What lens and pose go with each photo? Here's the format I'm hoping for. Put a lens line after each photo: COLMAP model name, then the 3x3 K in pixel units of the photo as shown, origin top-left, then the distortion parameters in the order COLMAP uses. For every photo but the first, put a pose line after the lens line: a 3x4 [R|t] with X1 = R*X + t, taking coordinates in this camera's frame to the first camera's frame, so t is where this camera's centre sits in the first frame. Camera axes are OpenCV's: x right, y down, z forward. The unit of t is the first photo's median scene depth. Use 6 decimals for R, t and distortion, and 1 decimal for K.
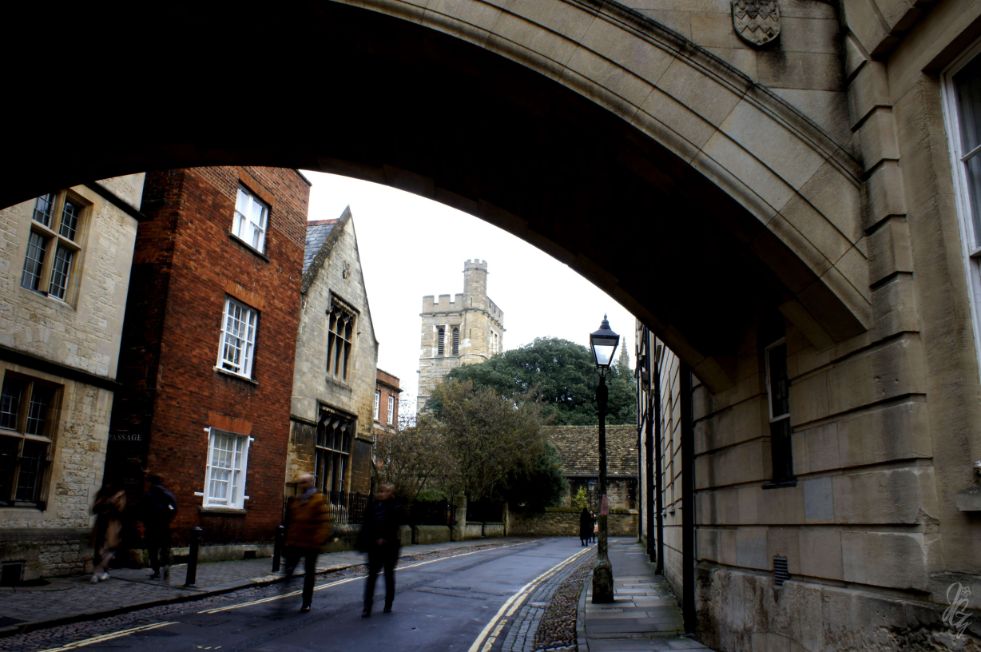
lens RADIAL K [[772.9, 0, 490.5], [0, 772.9, 326.0], [0, 0, 1]] dist [-0.151521, 0.123064]
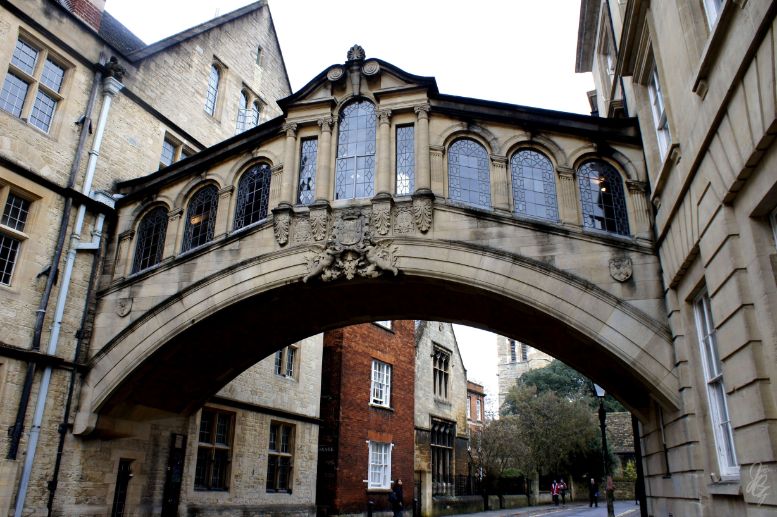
lens RADIAL K [[612.2, 0, 388.5], [0, 612.2, 258.5], [0, 0, 1]] dist [-0.151521, 0.123064]
pose [[0.961600, -0.105164, -0.253509, 0.043466], [0.074306, 0.988936, -0.128389, -0.077350], [0.264206, 0.104622, 0.958775, -0.270008]]
